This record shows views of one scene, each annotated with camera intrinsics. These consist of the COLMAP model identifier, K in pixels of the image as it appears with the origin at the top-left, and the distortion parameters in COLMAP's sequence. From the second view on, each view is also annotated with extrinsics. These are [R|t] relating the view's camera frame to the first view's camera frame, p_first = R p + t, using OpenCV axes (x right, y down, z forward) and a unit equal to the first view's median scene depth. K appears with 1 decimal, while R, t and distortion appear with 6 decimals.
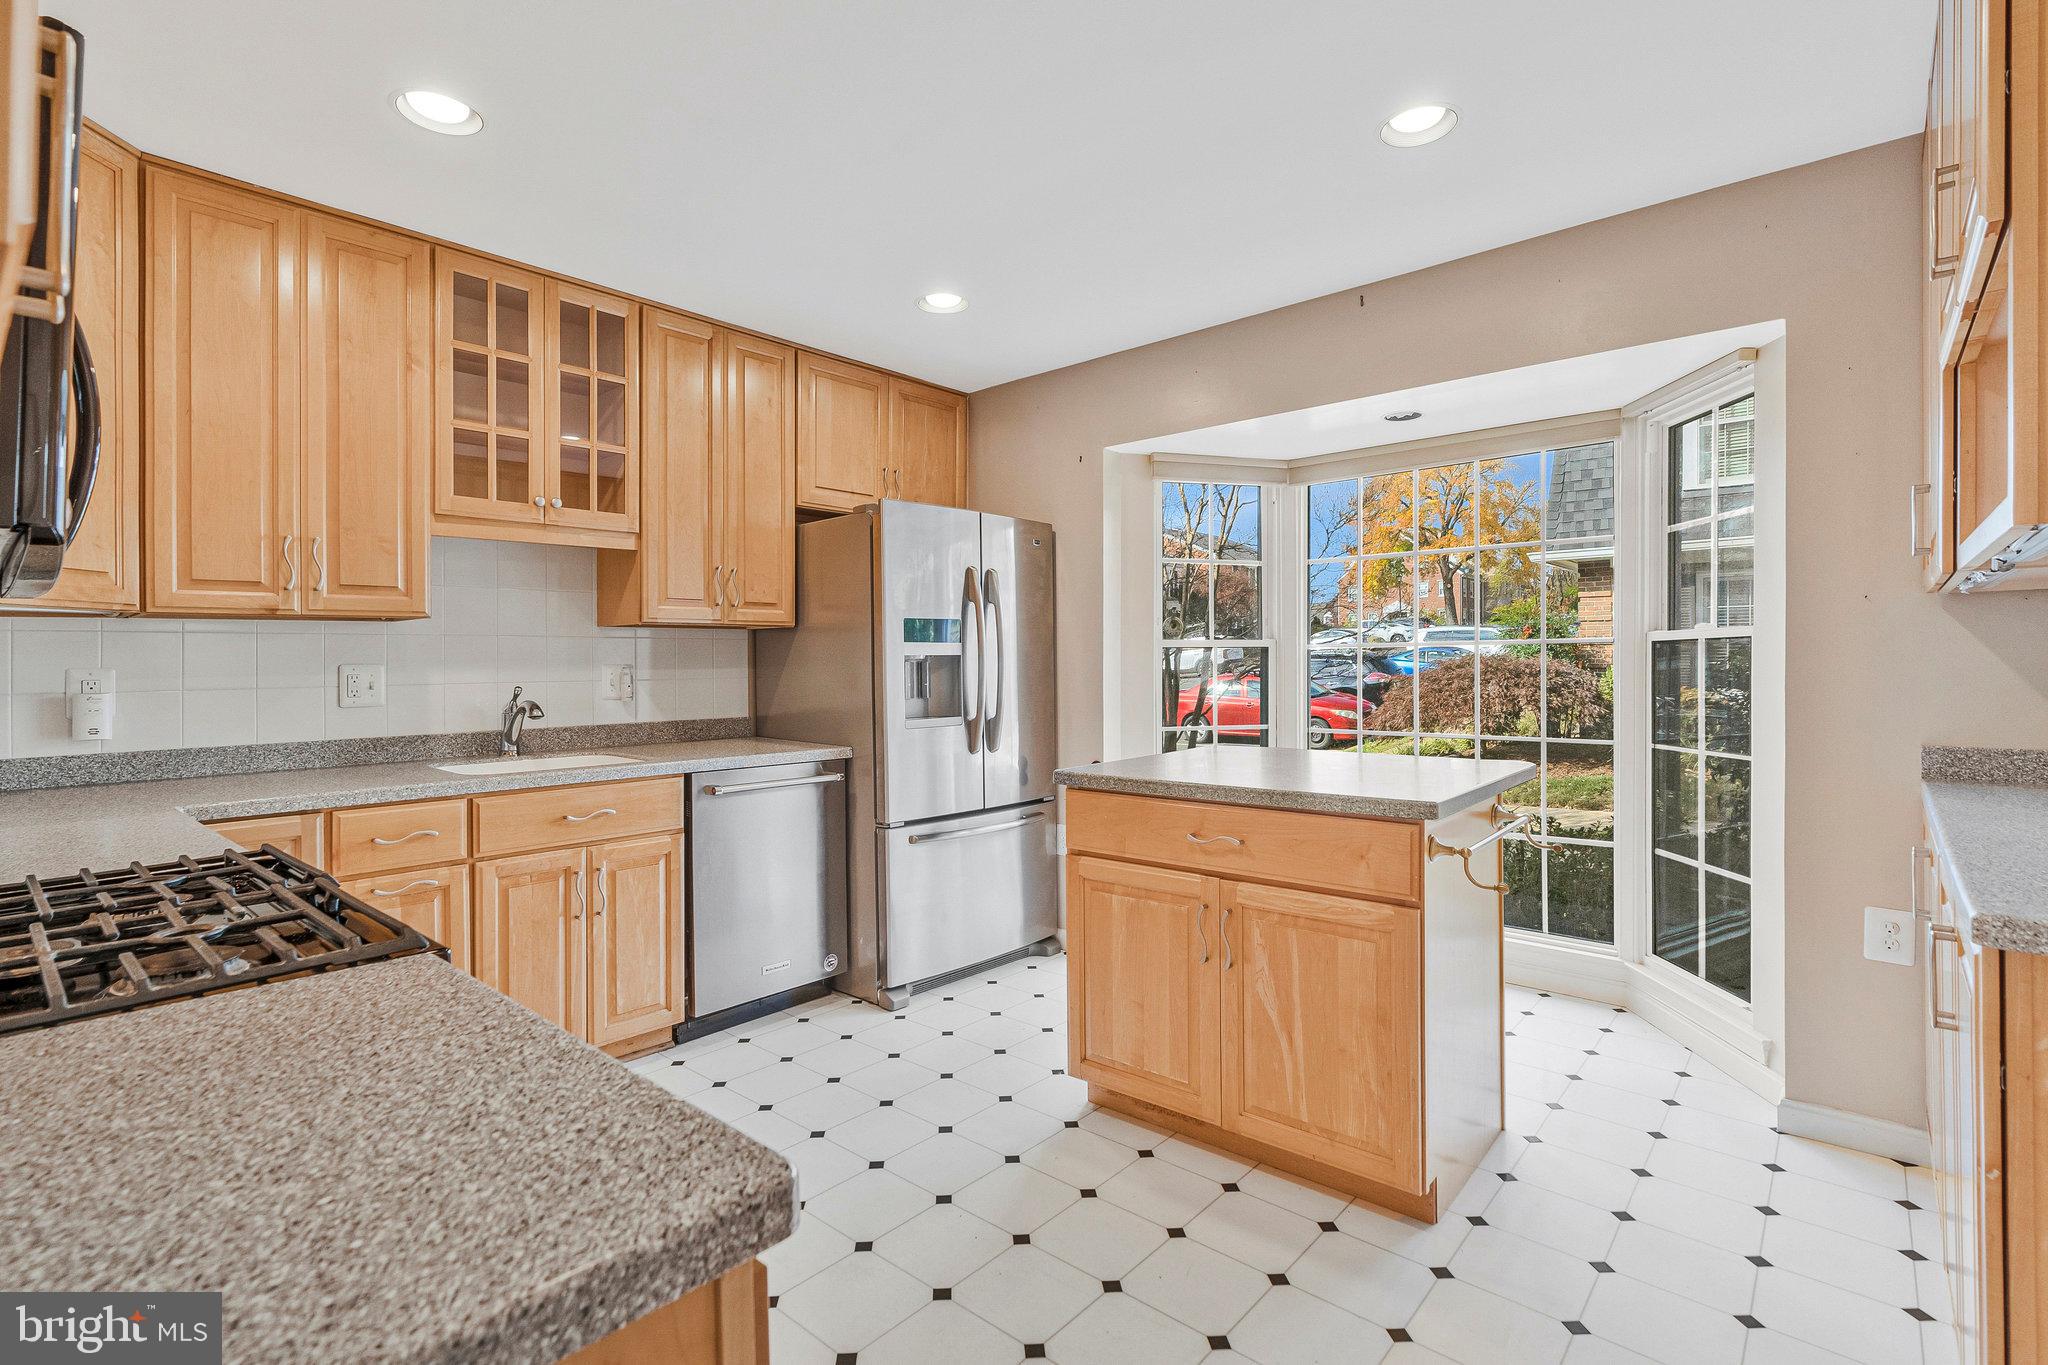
lens RADIAL K [[946.6, 0, 1014.9], [0, 946.6, 685.3], [0, 0, 1]] dist [-0.001960, 0.000933]
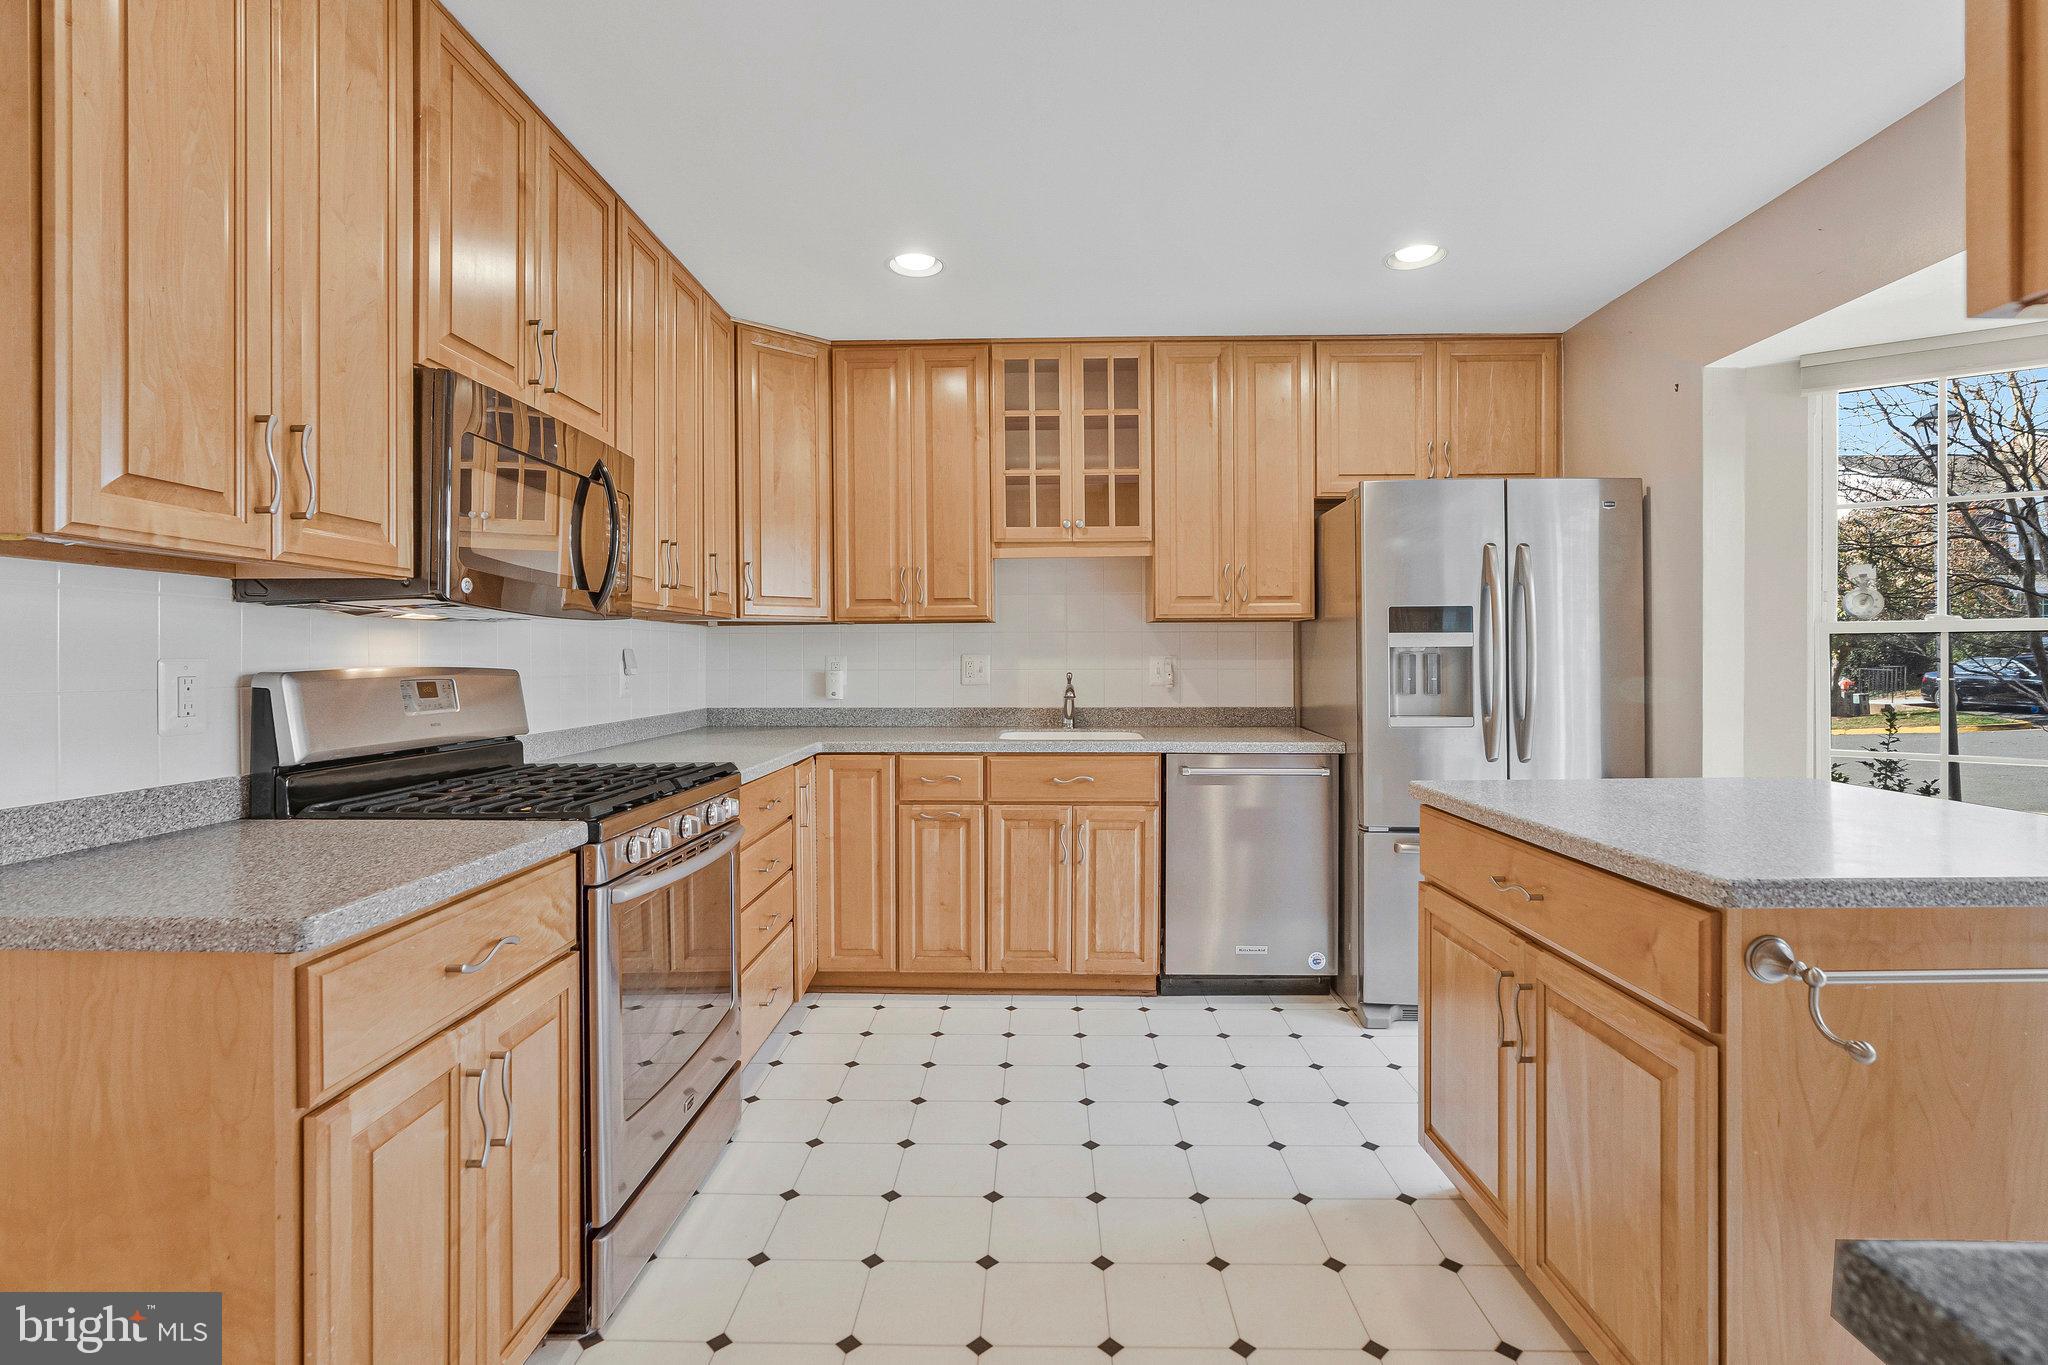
lens RADIAL K [[946.6, 0, 1043.5], [0, 946.6, 662.7], [0, 0, 1]] dist [-0.001960, 0.000933]
pose [[0.660982, 0.011216, -0.750318, 0.402291], [-0.021680, 0.999756, -0.004153, -0.005908], [0.750089, 0.019012, 0.661064, 0.155753]]
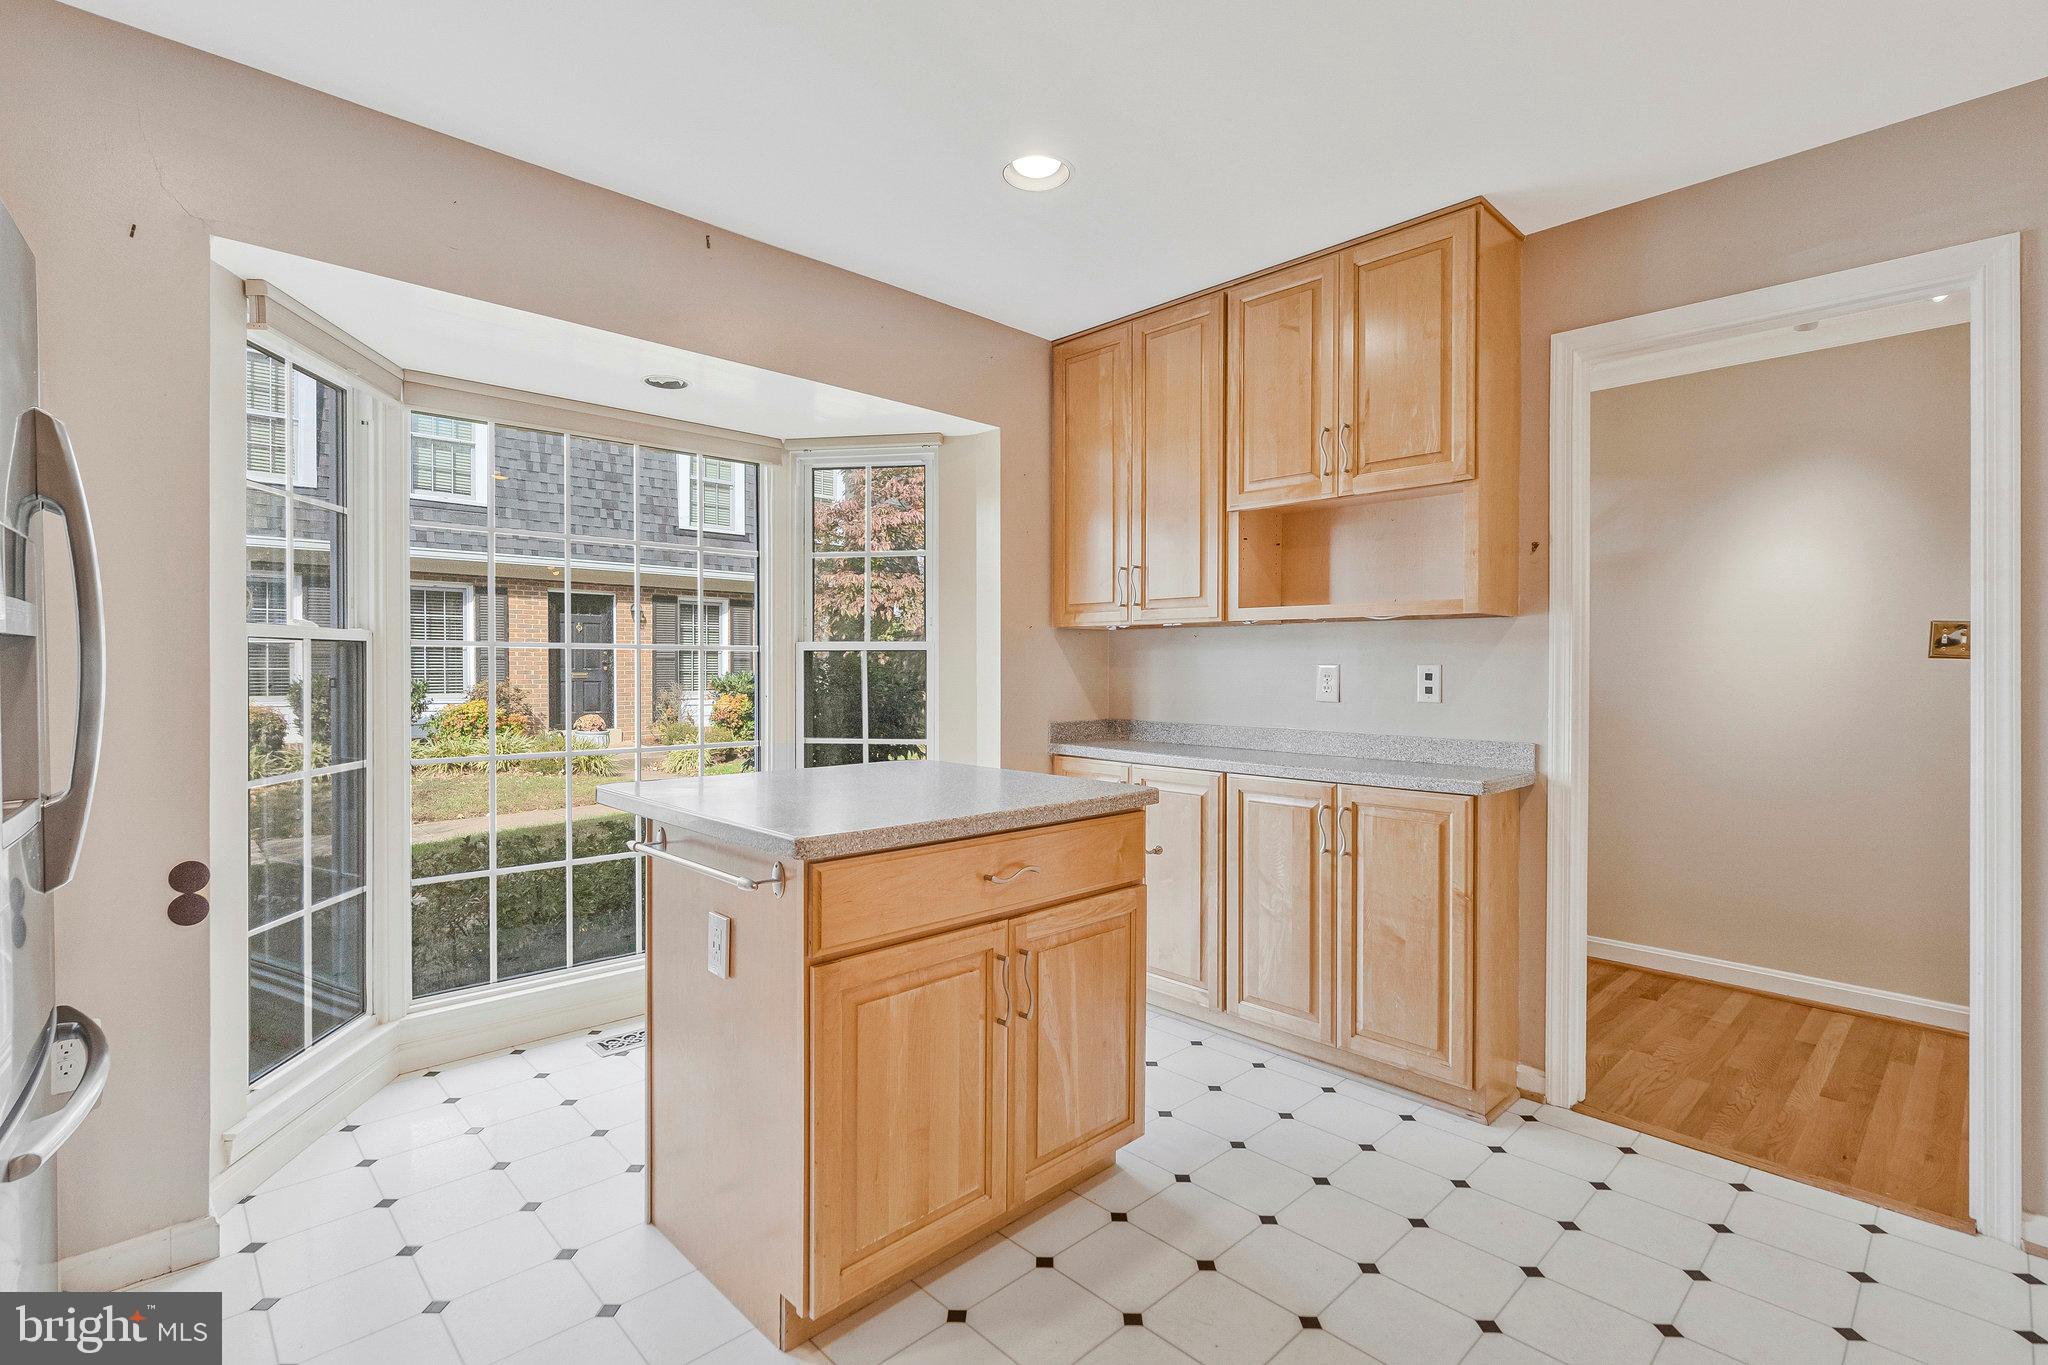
lens RADIAL K [[946.6, 0, 1012.2], [0, 946.6, 676.1], [0, 0, 1]] dist [-0.001960, 0.000933]
pose [[0.090154, 0.000538, 0.995928, -0.483038], [0.016548, 0.999861, -0.002038, -0.009945], [-0.995790, 0.016665, 0.090132, 0.696951]]
